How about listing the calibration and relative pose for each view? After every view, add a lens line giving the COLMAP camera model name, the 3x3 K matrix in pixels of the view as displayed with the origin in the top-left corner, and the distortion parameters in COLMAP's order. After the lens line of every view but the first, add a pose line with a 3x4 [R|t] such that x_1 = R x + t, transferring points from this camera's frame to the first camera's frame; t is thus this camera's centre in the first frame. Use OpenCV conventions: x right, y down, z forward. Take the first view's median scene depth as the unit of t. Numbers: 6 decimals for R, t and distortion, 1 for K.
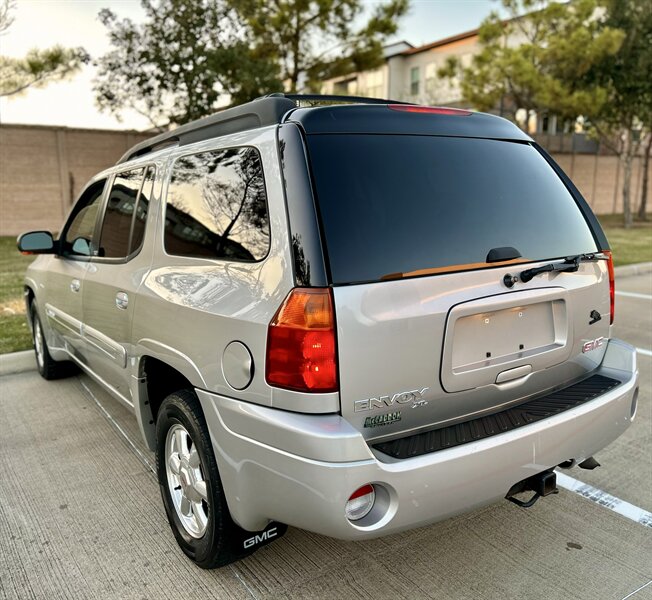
lens RADIAL K [[604.7, 0, 326.0], [0, 604.7, 300.0], [0, 0, 1]] dist [0.027188, -0.003008]
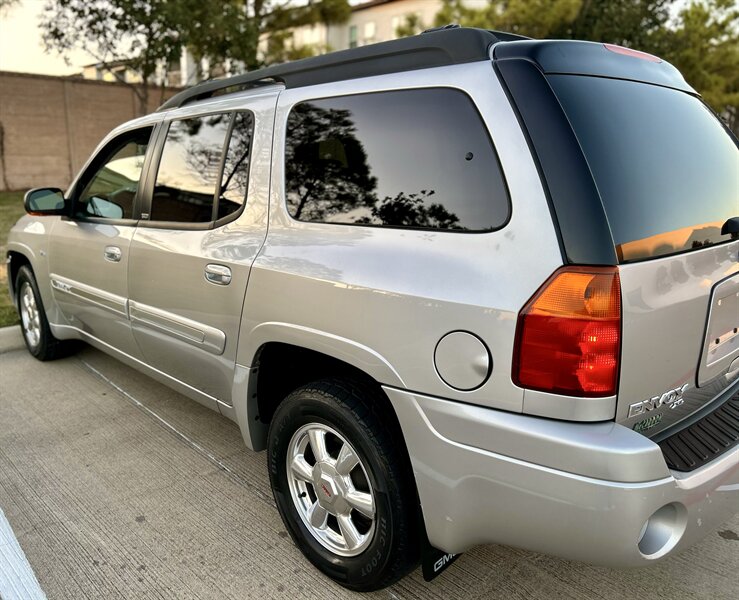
lens RADIAL K [[606.5, 0, 341.3], [0, 606.5, 299.7], [0, 0, 1]] dist [0.055251, -0.056186]
pose [[0.990502, -0.005526, 0.137385, -0.194868], [-0.002480, 0.998311, 0.058036, -0.009526], [-0.137474, -0.057826, 0.988816, 0.102707]]
